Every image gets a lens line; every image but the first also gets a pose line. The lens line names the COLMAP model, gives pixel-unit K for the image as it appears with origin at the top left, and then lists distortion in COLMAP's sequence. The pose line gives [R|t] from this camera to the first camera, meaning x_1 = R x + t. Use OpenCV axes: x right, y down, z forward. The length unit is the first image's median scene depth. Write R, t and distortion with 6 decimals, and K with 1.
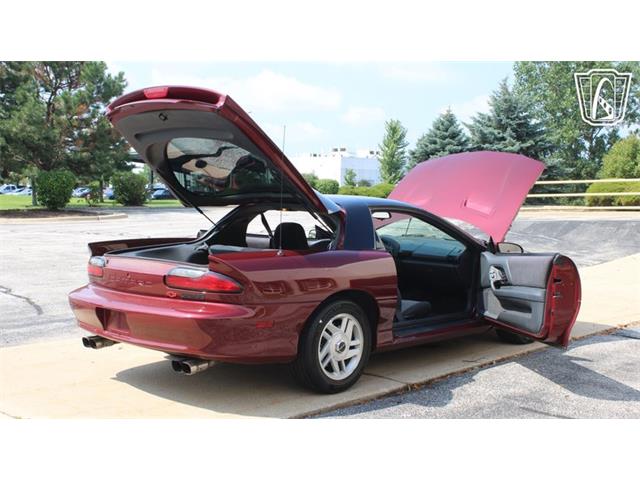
lens RADIAL K [[797.3, 0, 319.2], [0, 797.3, 248.7], [0, 0, 1]] dist [-0.028480, -0.005292]
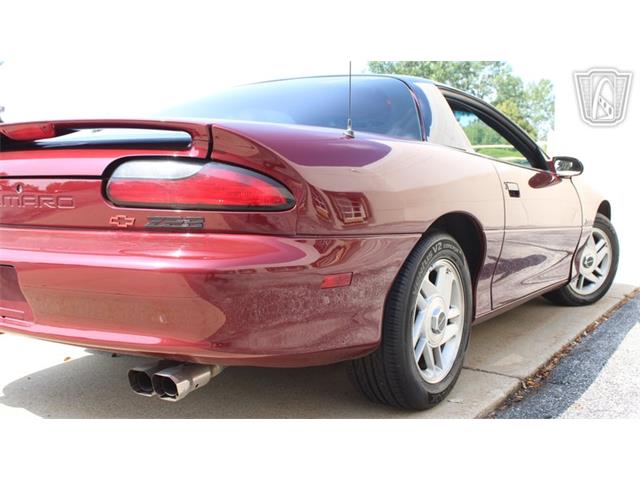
lens RADIAL K [[716.0, 0, 318.9], [0, 716.0, 240.5], [0, 0, 1]] dist [-0.057558, 0.005039]
pose [[0.983983, -0.024285, 0.176602, -0.100934], [0.021615, 0.999621, 0.017029, 0.043369], [-0.176949, -0.012939, 0.984135, 0.400761]]
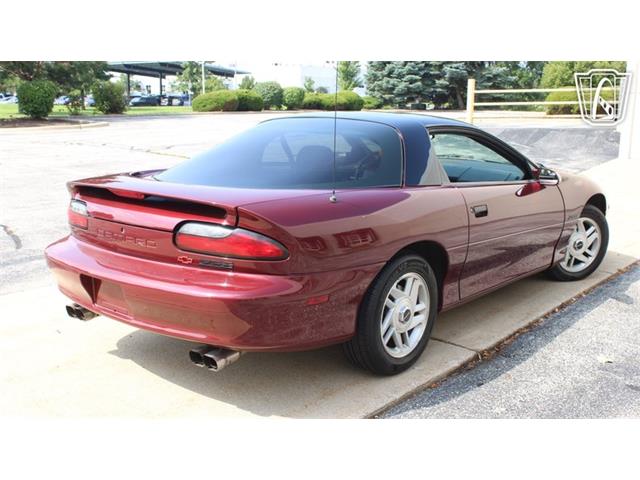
lens RADIAL K [[703.3, 0, 320.2], [0, 703.3, 252.7], [0, 0, 1]] dist [-0.062714, 0.028613]
pose [[0.998499, -0.015054, 0.052668, -0.066617], [0.007227, 0.989293, 0.145762, -0.027084], [-0.054299, -0.145163, 0.987917, 0.253190]]
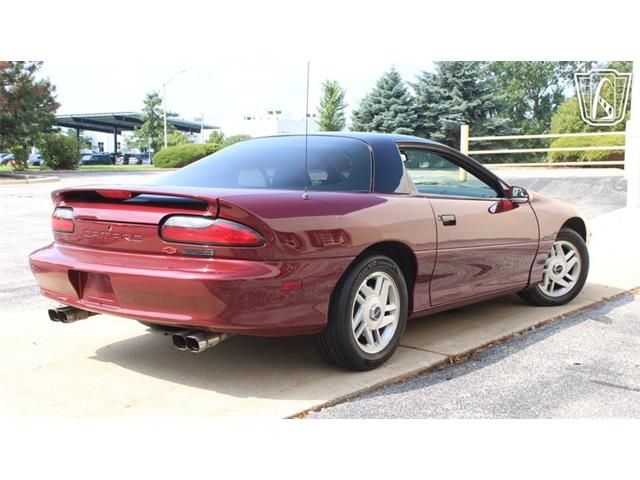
lens RADIAL K [[821.1, 0, 319.8], [0, 821.1, 256.2], [0, 0, 1]] dist [-0.027518, -0.005793]
pose [[0.996859, -0.017028, 0.077343, -0.069216], [0.013140, 0.998637, 0.050505, 0.016727], [-0.078097, -0.049330, 0.995725, 0.129430]]
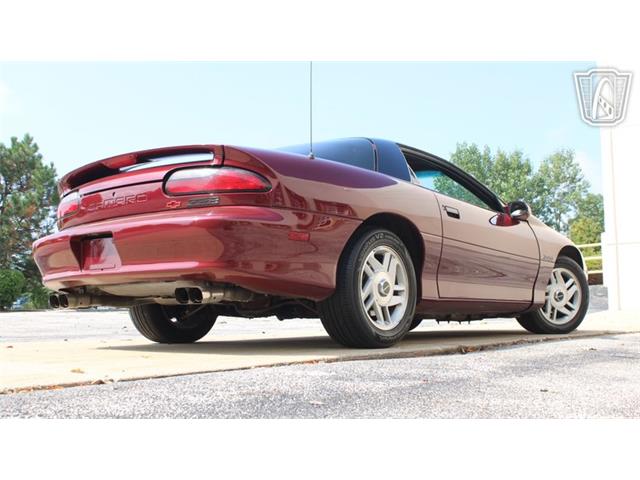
lens RADIAL K [[756.1, 0, 319.9], [0, 756.1, 241.0], [0, 0, 1]] dist [-0.043376, -0.005874]
pose [[0.996257, -0.019847, 0.084133, -0.073355], [0.033284, 0.986319, -0.161451, 0.145133], [-0.079777, 0.163647, 0.983288, 0.192672]]
